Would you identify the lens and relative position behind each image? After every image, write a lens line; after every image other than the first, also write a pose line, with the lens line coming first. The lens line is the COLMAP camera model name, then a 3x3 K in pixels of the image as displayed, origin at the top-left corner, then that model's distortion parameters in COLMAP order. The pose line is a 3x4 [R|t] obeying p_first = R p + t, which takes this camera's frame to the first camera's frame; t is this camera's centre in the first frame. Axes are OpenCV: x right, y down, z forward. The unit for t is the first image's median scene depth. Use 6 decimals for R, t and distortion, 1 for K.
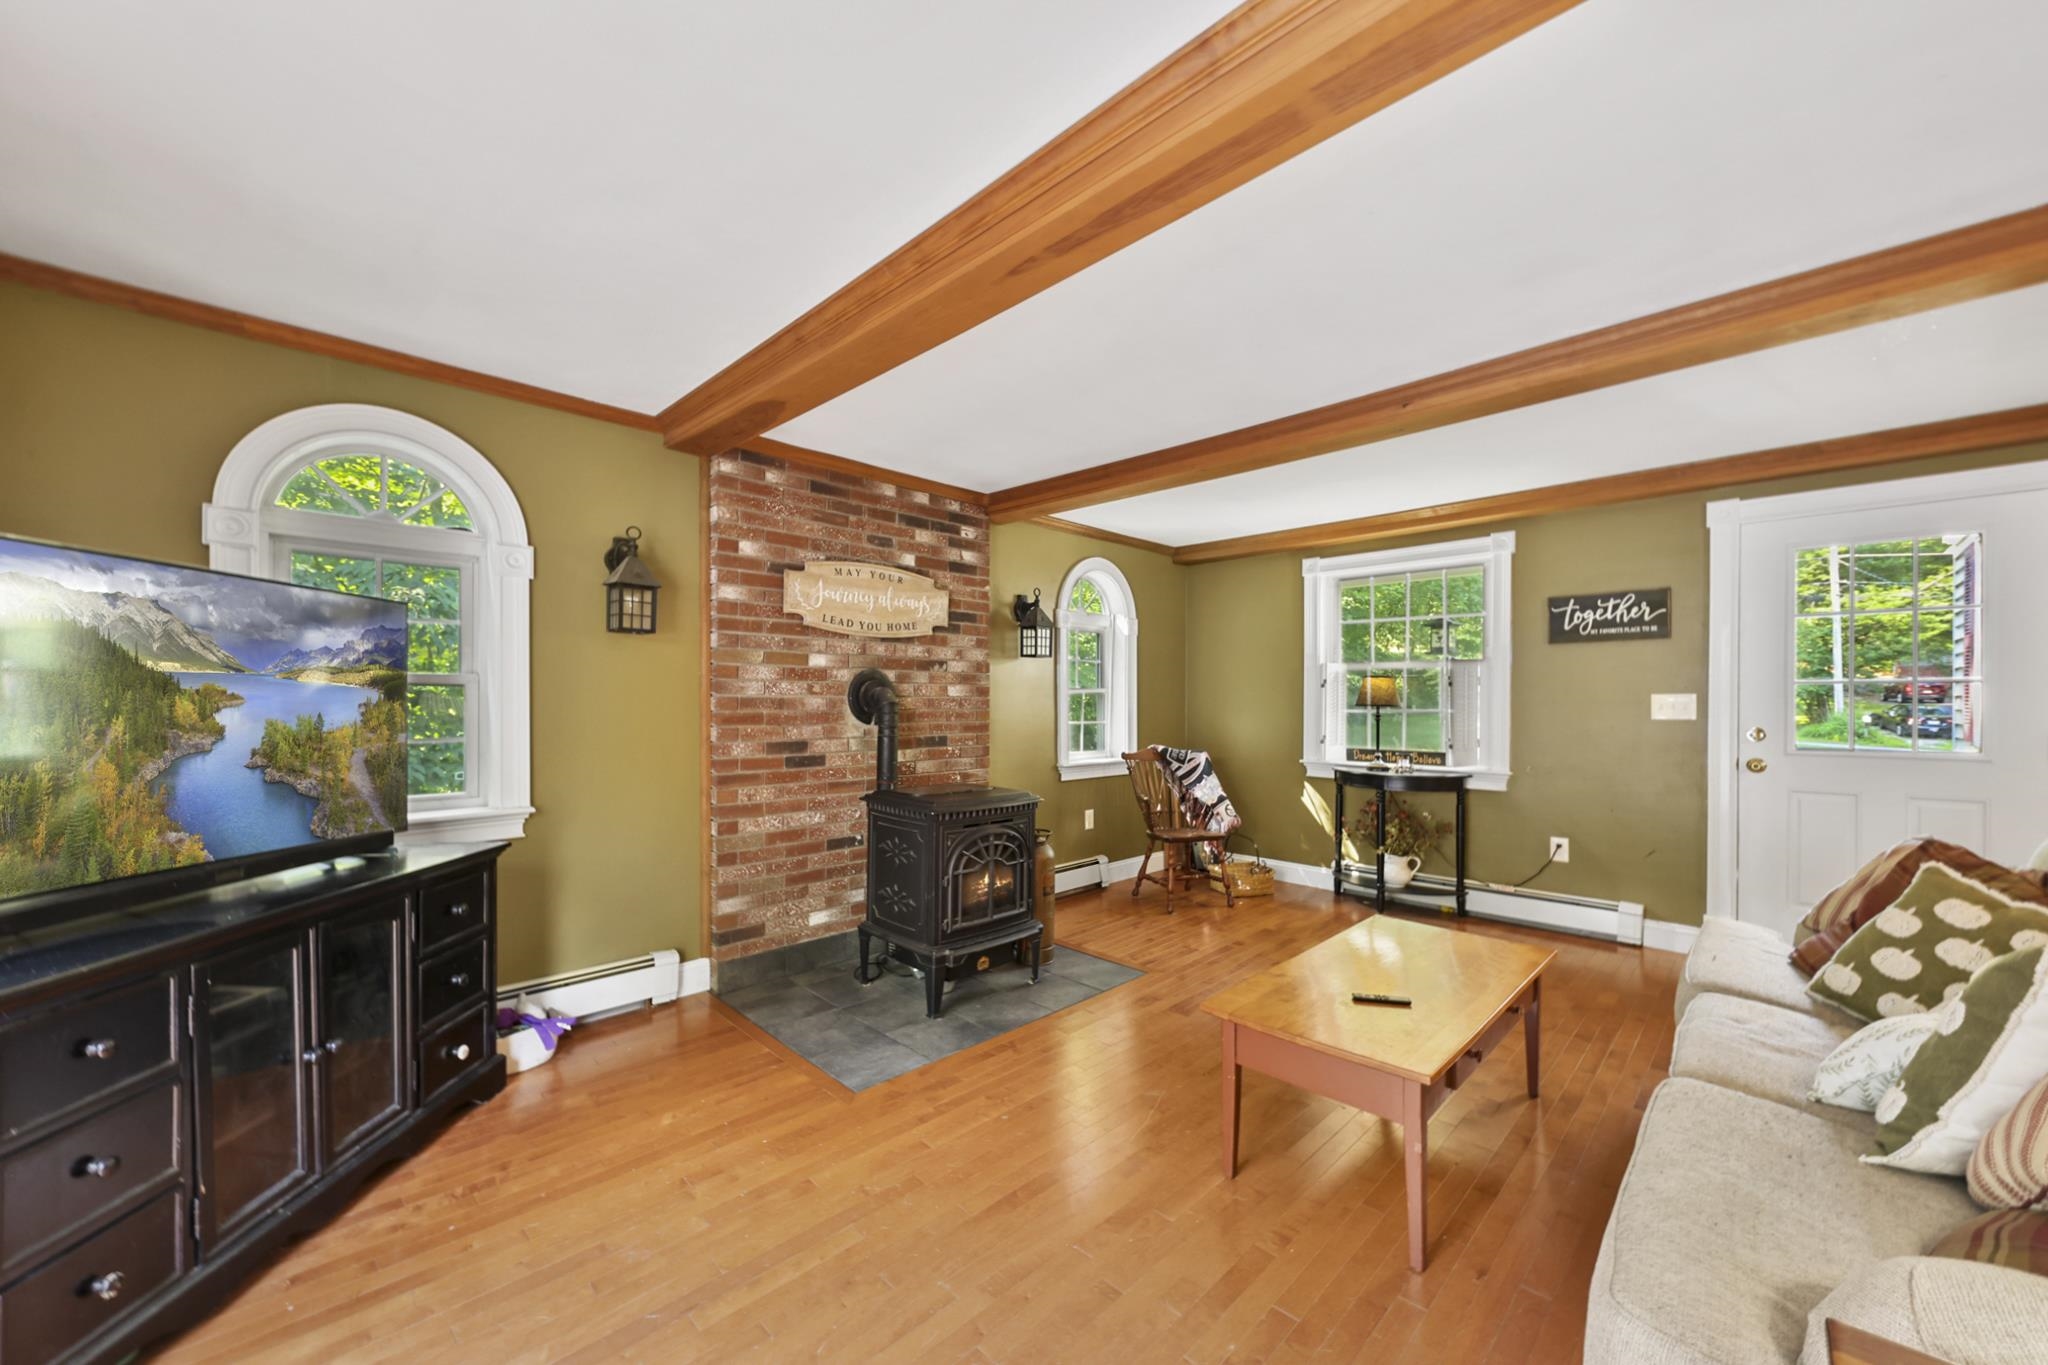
lens RADIAL K [[789.9, 0, 1024.2], [0, 789.9, 702.7], [0, 0, 1]] dist [0.002751, 0.000013]
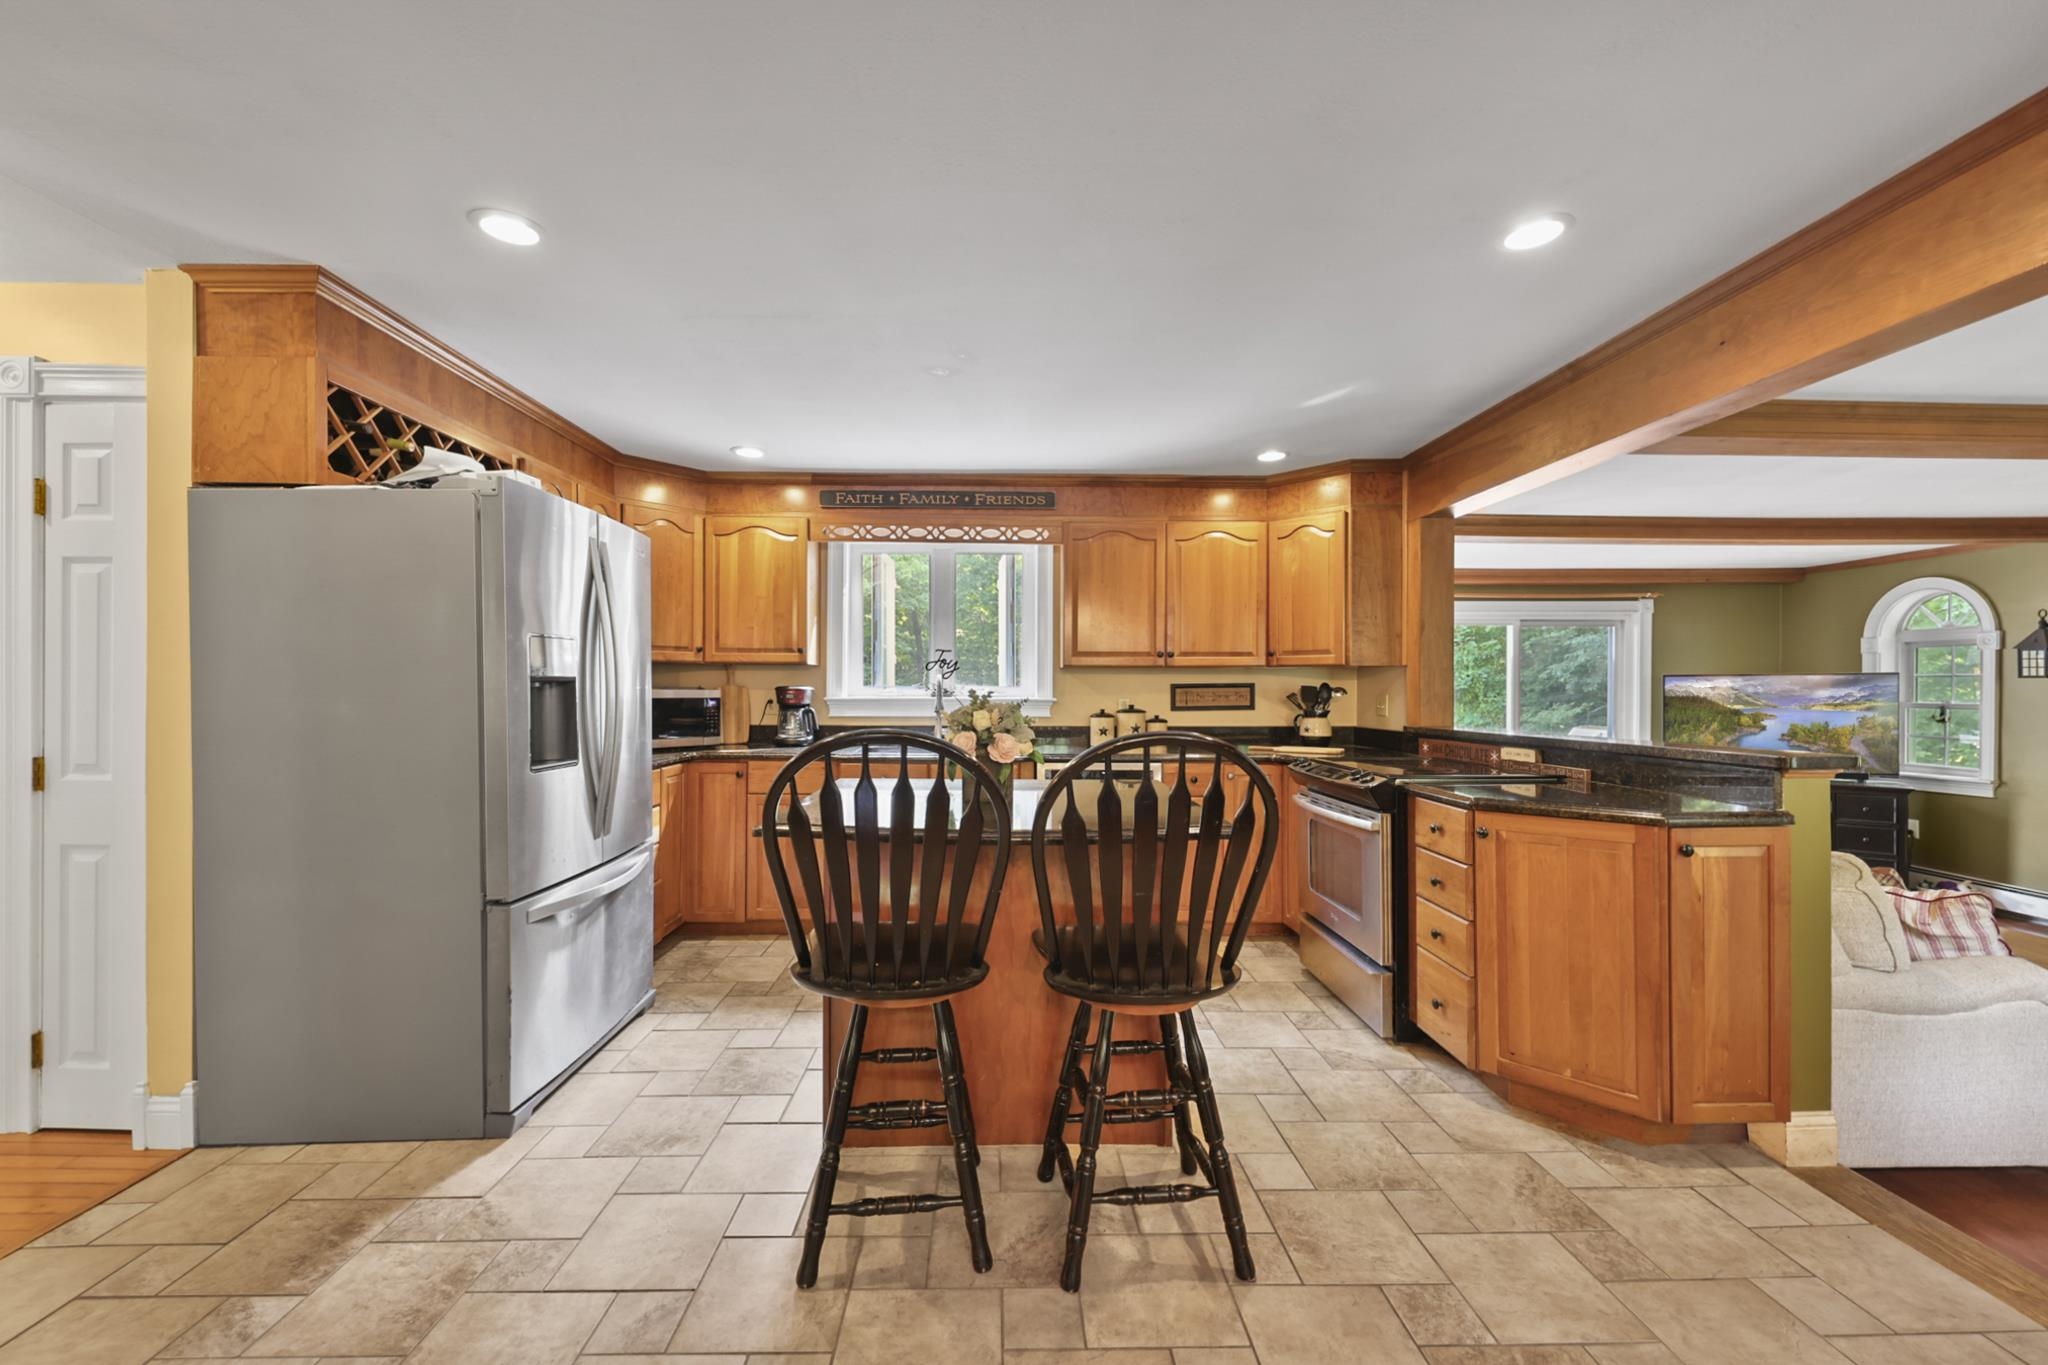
lens RADIAL K [[794.7, 0, 1010.6], [0, 794.7, 693.1], [0, 0, 1]] dist [-0.003239, -0.001757]
pose [[-0.704739, 0.003582, -0.709458, 1.565469], [0.000766, 0.999991, 0.004288, -0.052234], [0.709466, 0.002479, -0.704735, 0.507020]]
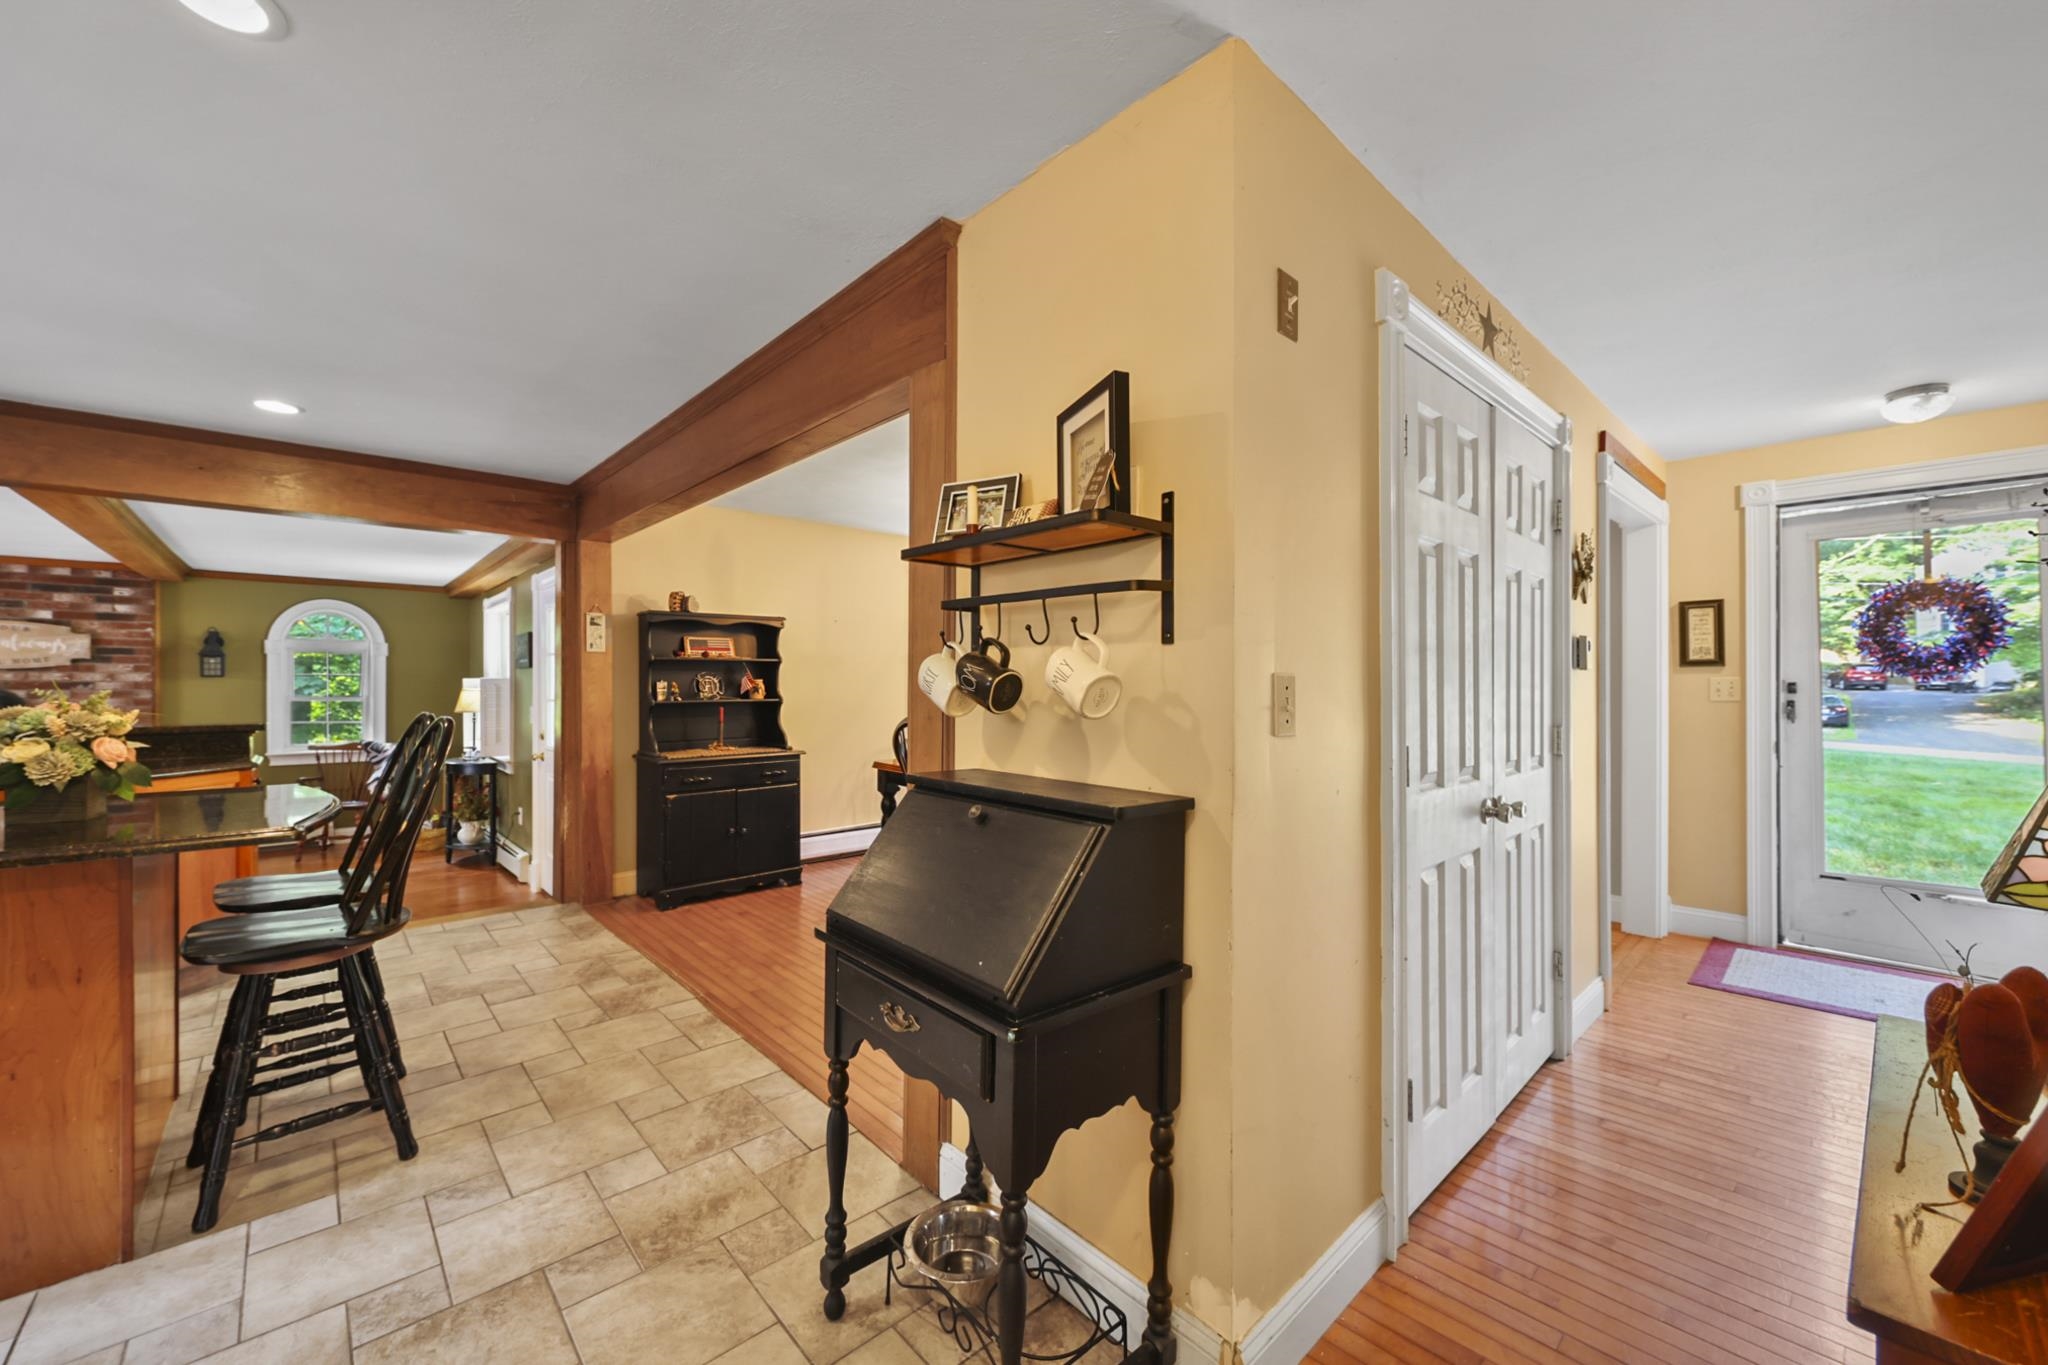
lens RADIAL K [[794.7, 0, 1026.5], [0, 794.7, 684.5], [0, 0, 1]] dist [-0.003239, -0.001757]
pose [[0.998920, 0.001169, -0.046453, 1.783450], [-0.001125, 0.999999, 0.000964, -0.055583], [0.046454, -0.000911, 0.998920, -0.382007]]
